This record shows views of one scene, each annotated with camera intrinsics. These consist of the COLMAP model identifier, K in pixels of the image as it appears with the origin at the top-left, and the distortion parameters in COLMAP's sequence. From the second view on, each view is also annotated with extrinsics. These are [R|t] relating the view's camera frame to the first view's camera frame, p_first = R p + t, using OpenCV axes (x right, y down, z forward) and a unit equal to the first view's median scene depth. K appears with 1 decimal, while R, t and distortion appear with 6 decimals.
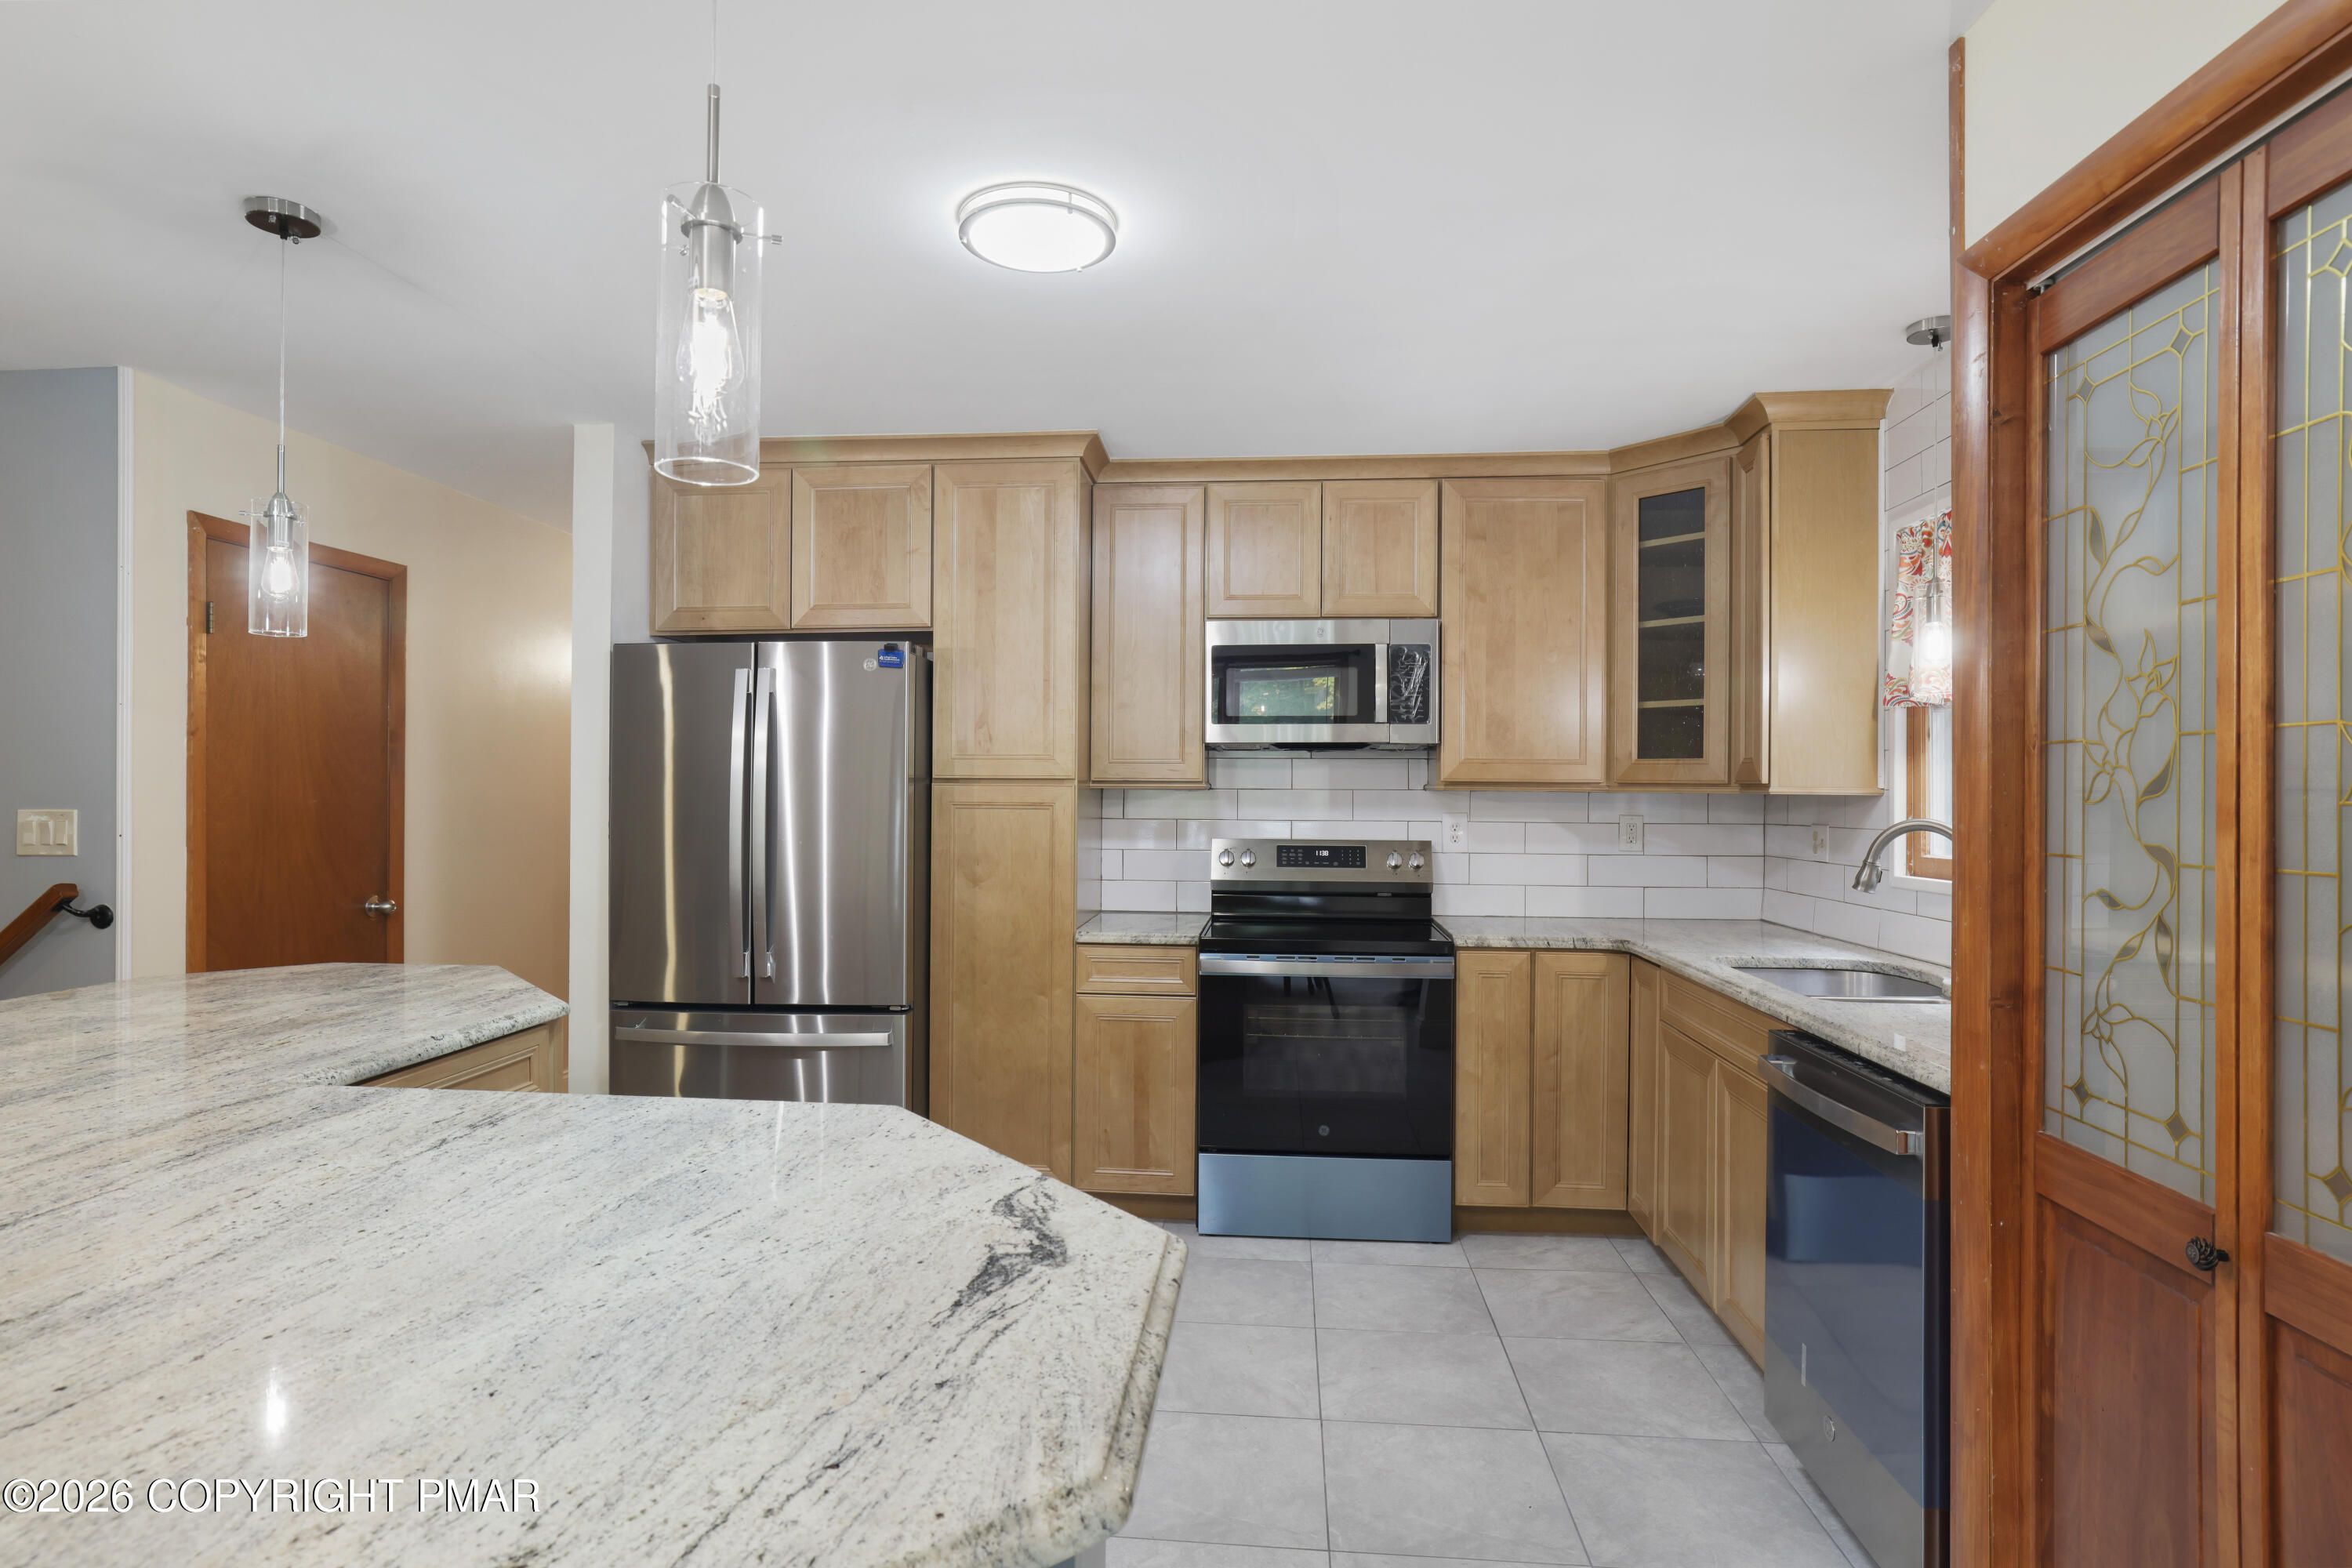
lens RADIAL K [[1188.8, 0, 1184.3], [0, 1188.8, 782.8], [0, 0, 1]] dist [-0.029884, 0.001074]
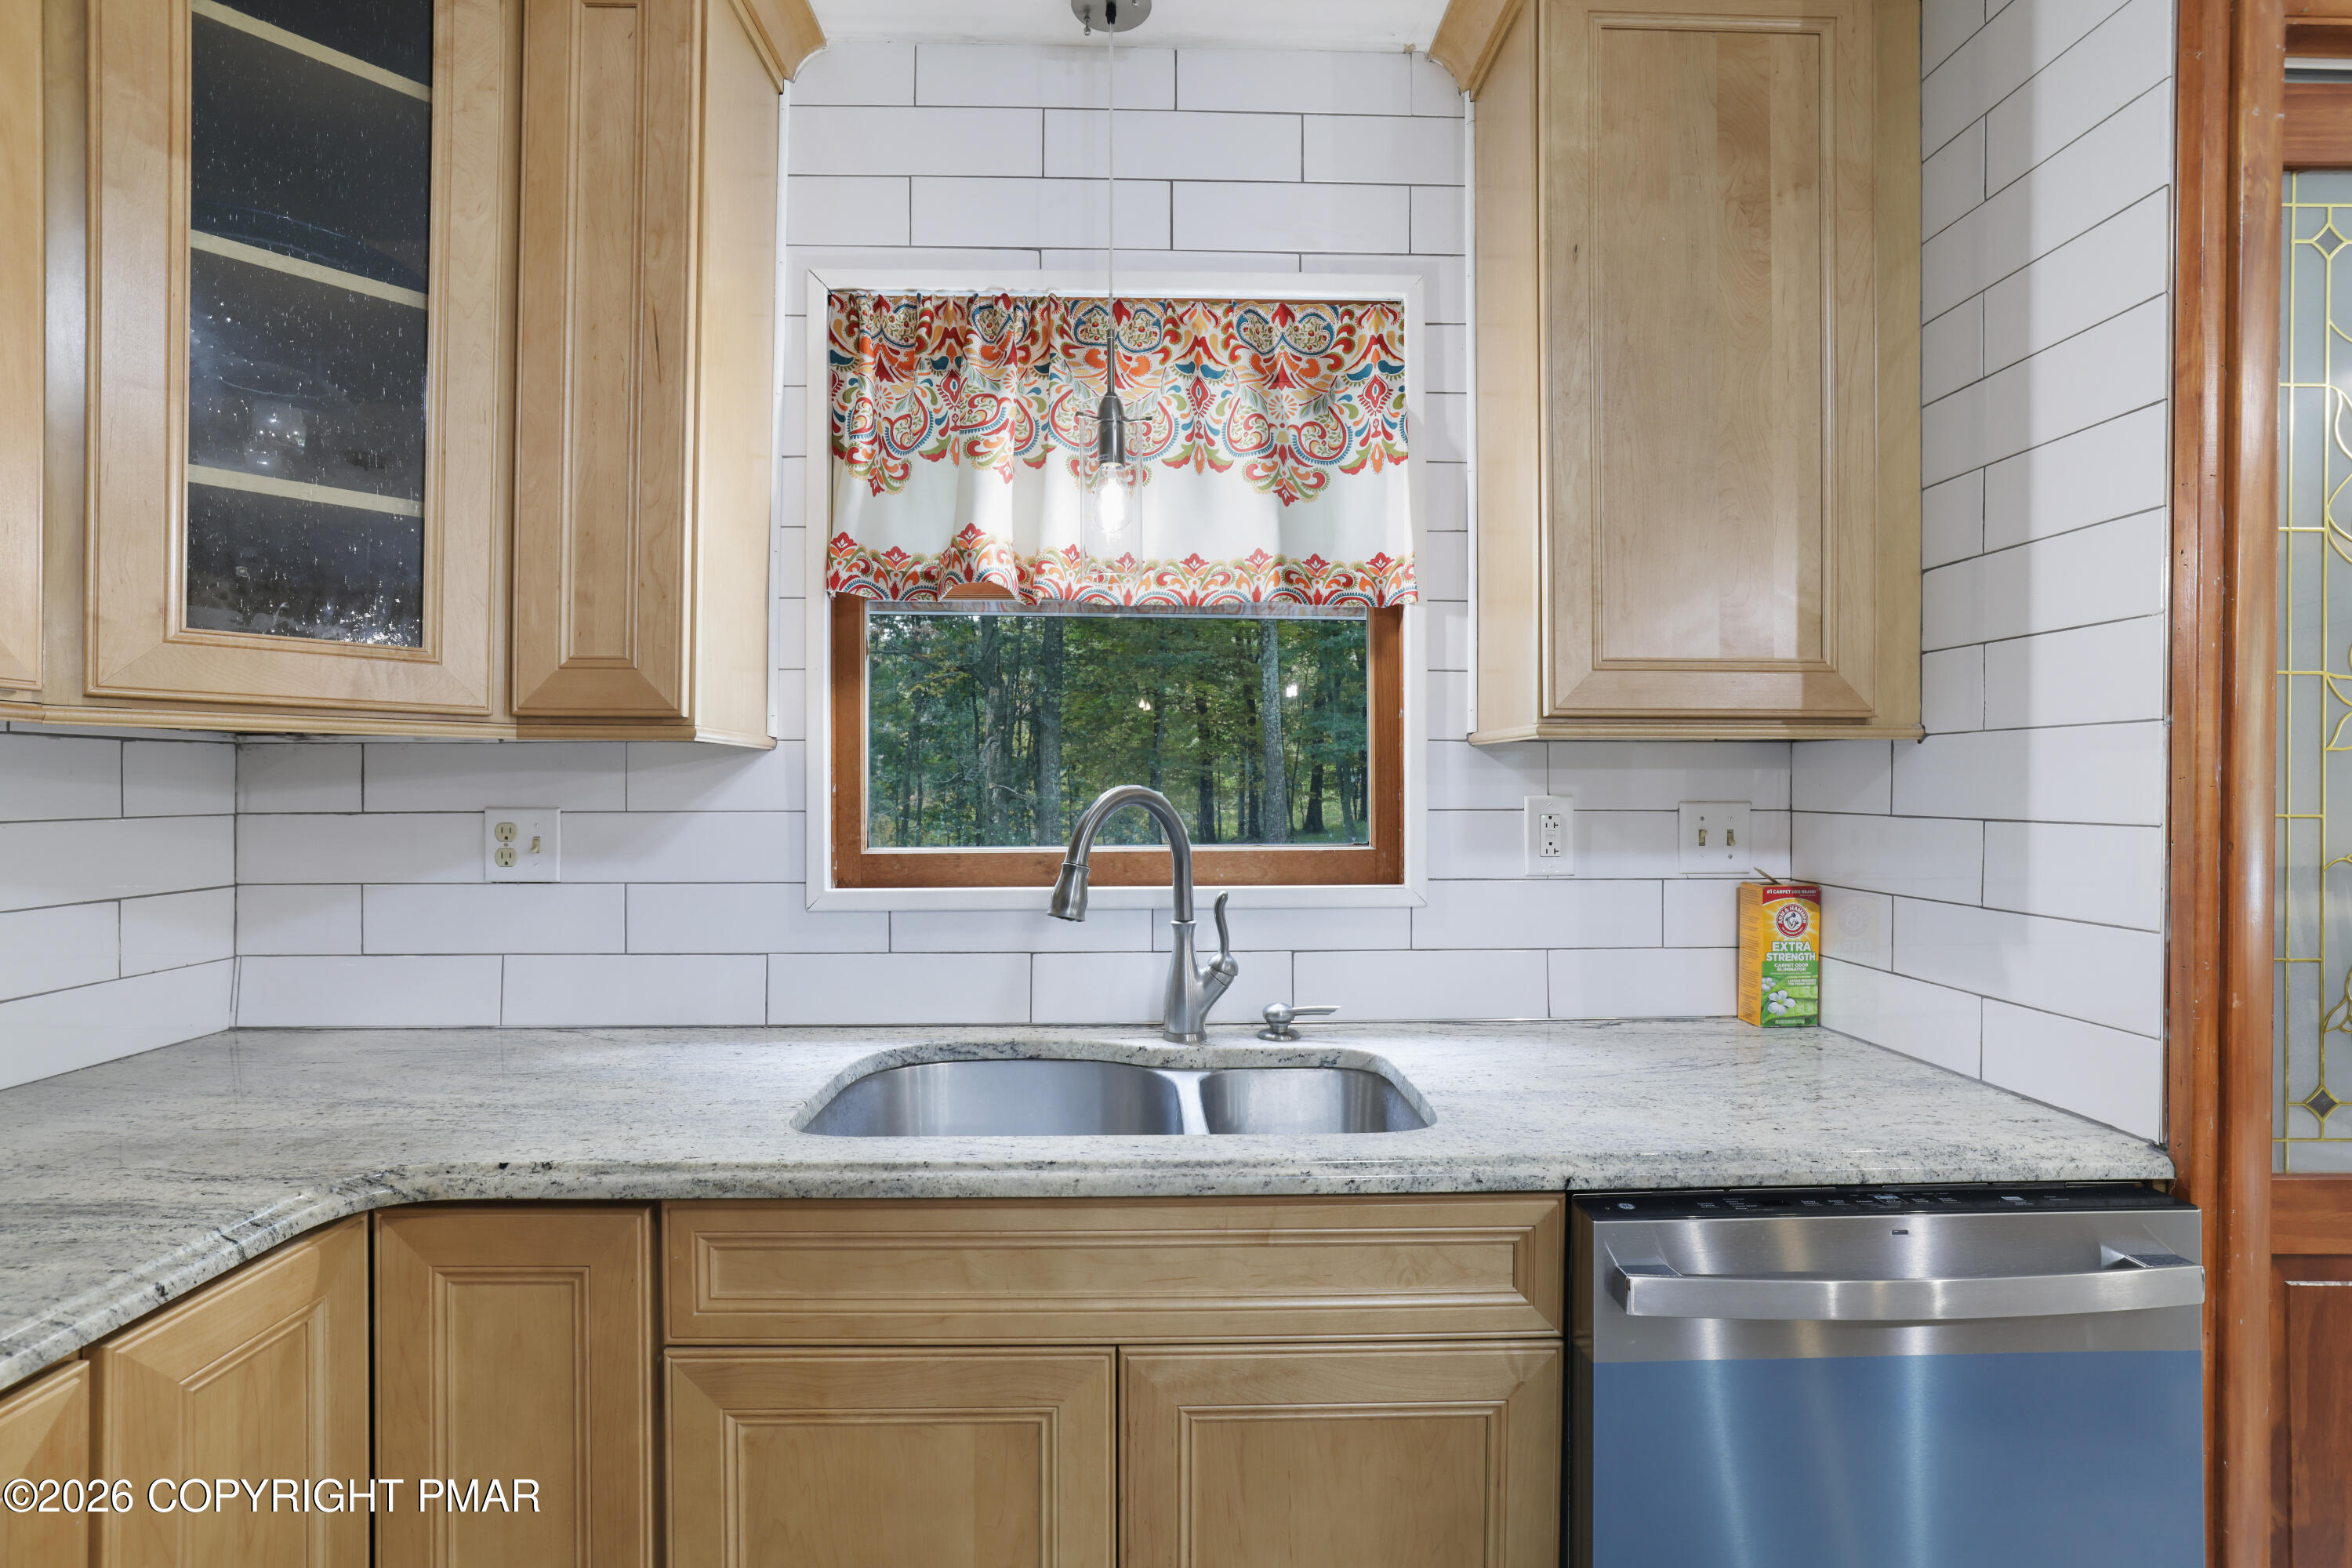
lens RADIAL K [[1134.3, 0, 1175.5], [0, 1134.3, 783.2], [0, 0, 1]] dist [-0.022967, 0.008817]
pose [[-0.117747, -0.007250, 0.993017, 0.033468], [-0.013047, 0.999898, 0.005753, 0.018050], [-0.992958, -0.012279, -0.117830, 0.753777]]
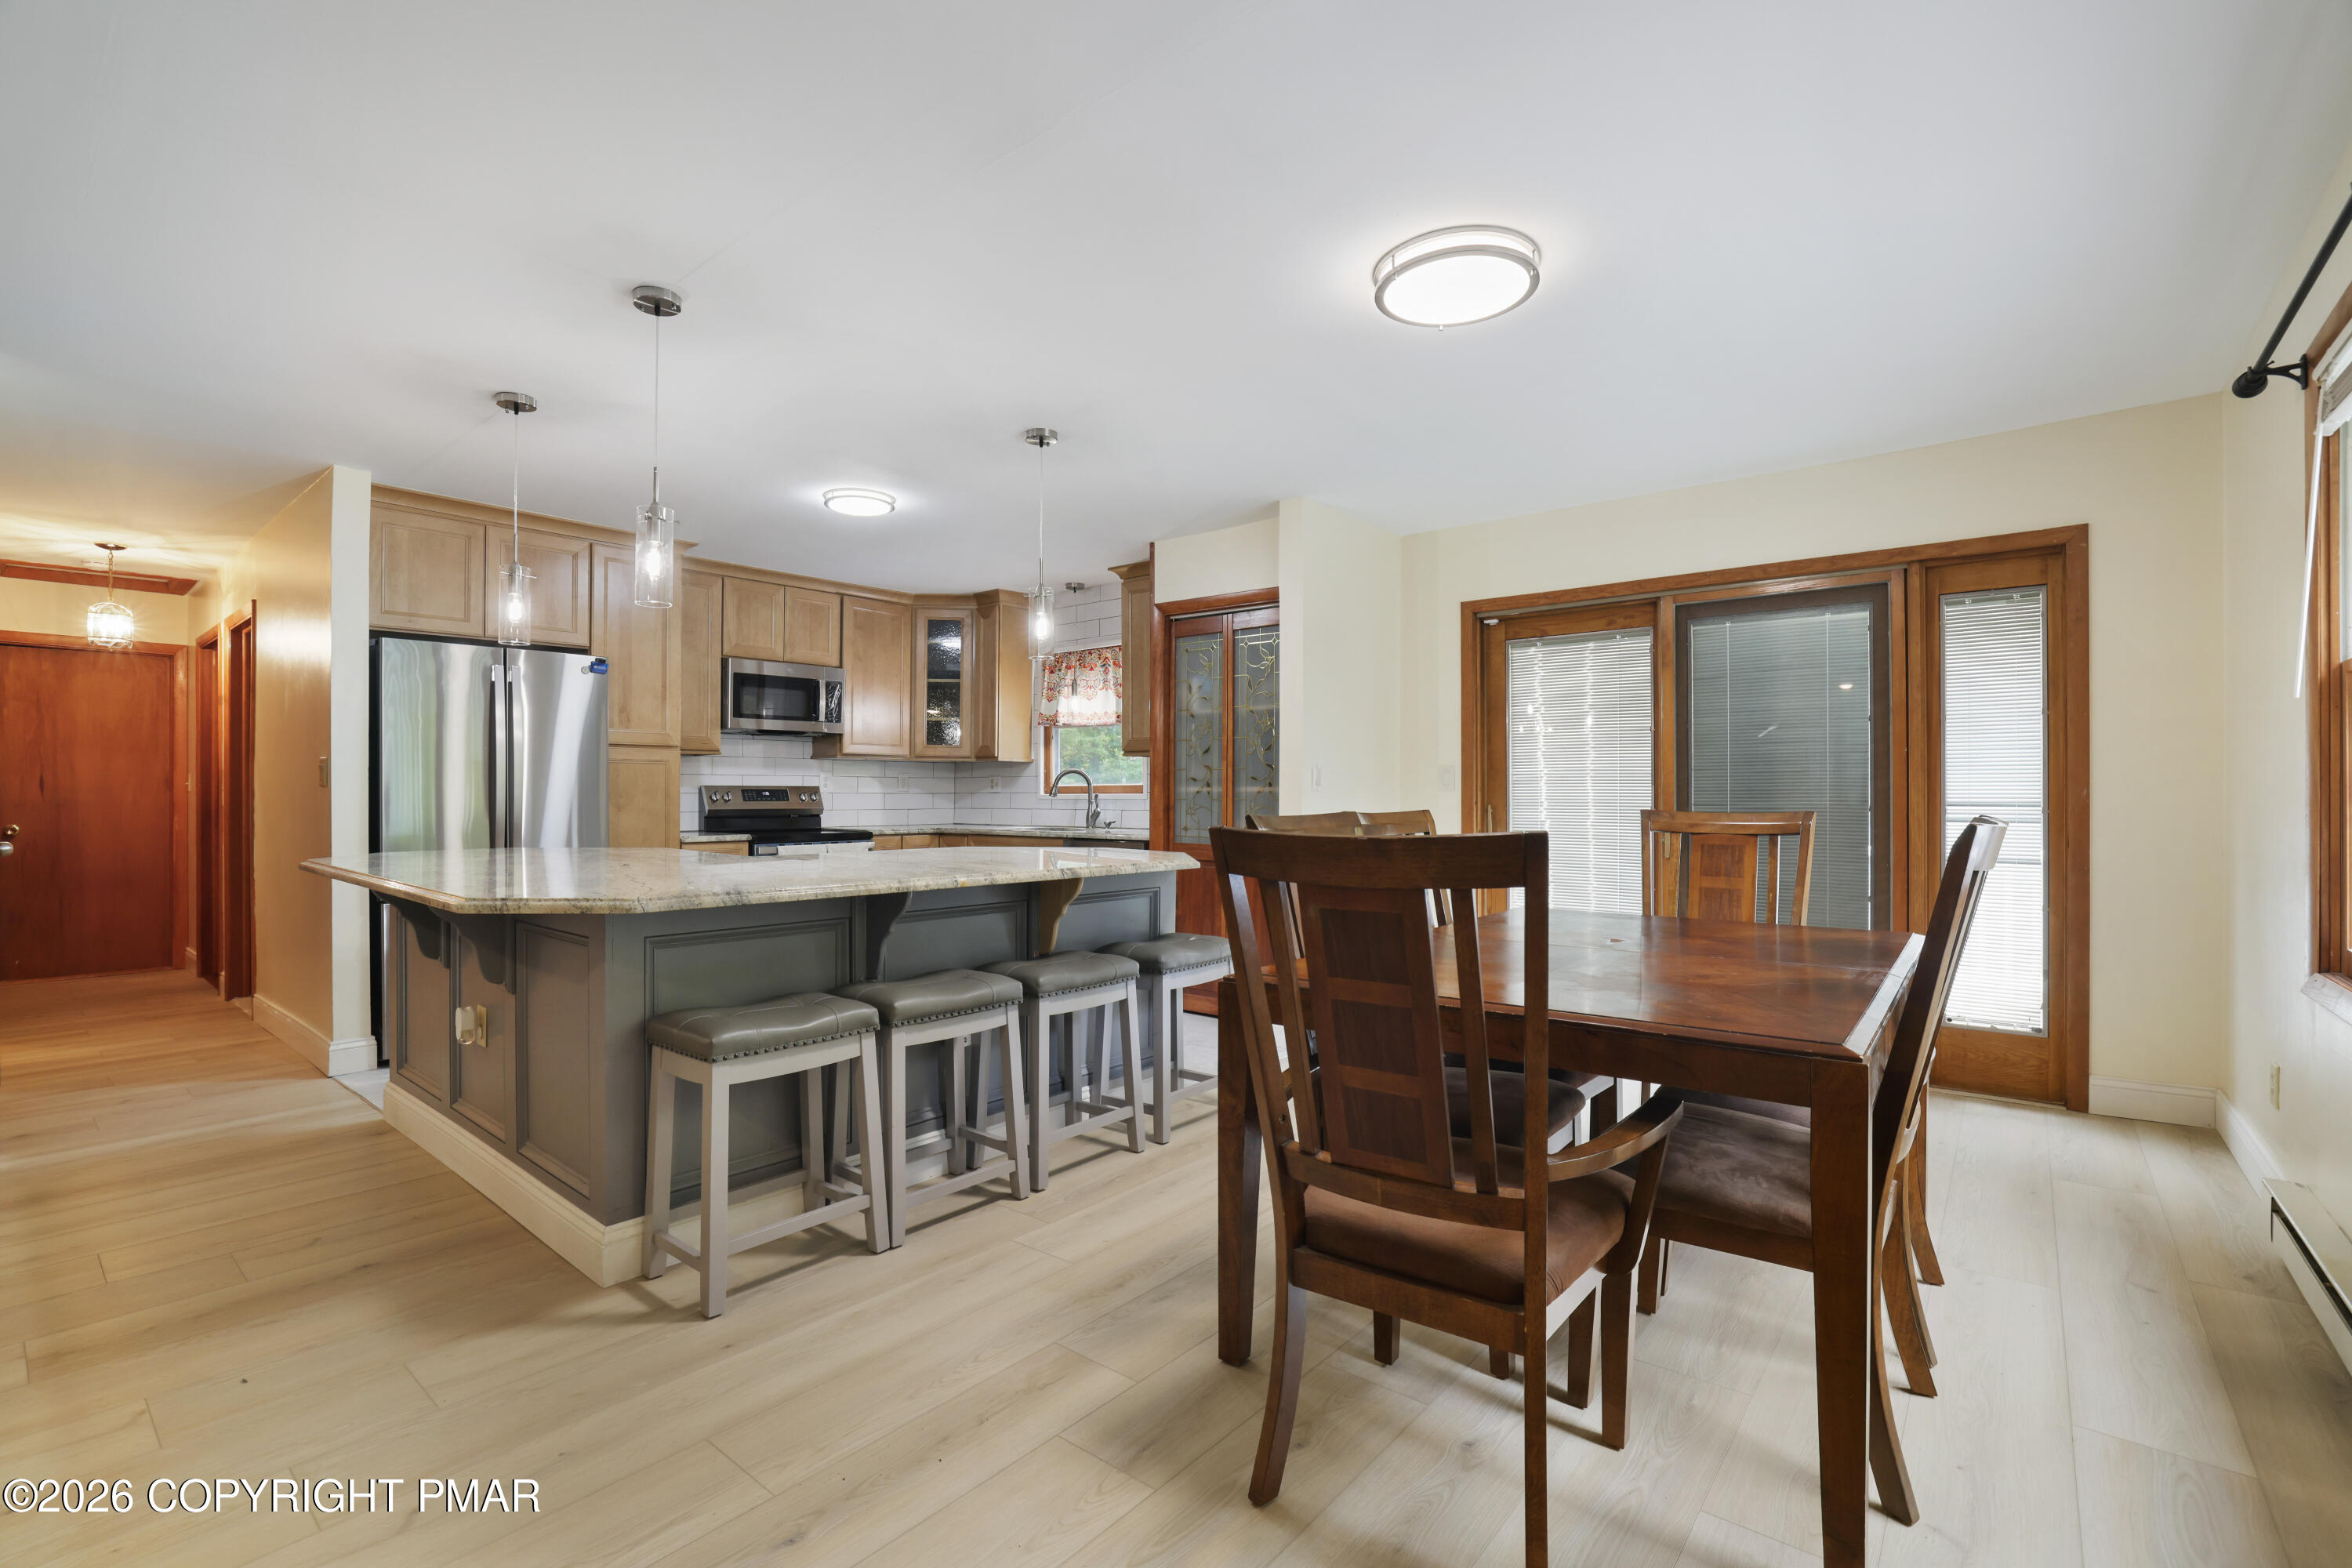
lens RADIAL K [[1029.8, 0, 1160.6], [0, 1029.8, 787.2], [0, 0, 1]] dist [-0.033328, 0.010785]
pose [[0.575940, -0.003610, 0.817484, -0.855099], [-0.005045, 0.999956, 0.007970, 0.038239], [-0.817476, -0.008715, 0.575896, -0.377948]]
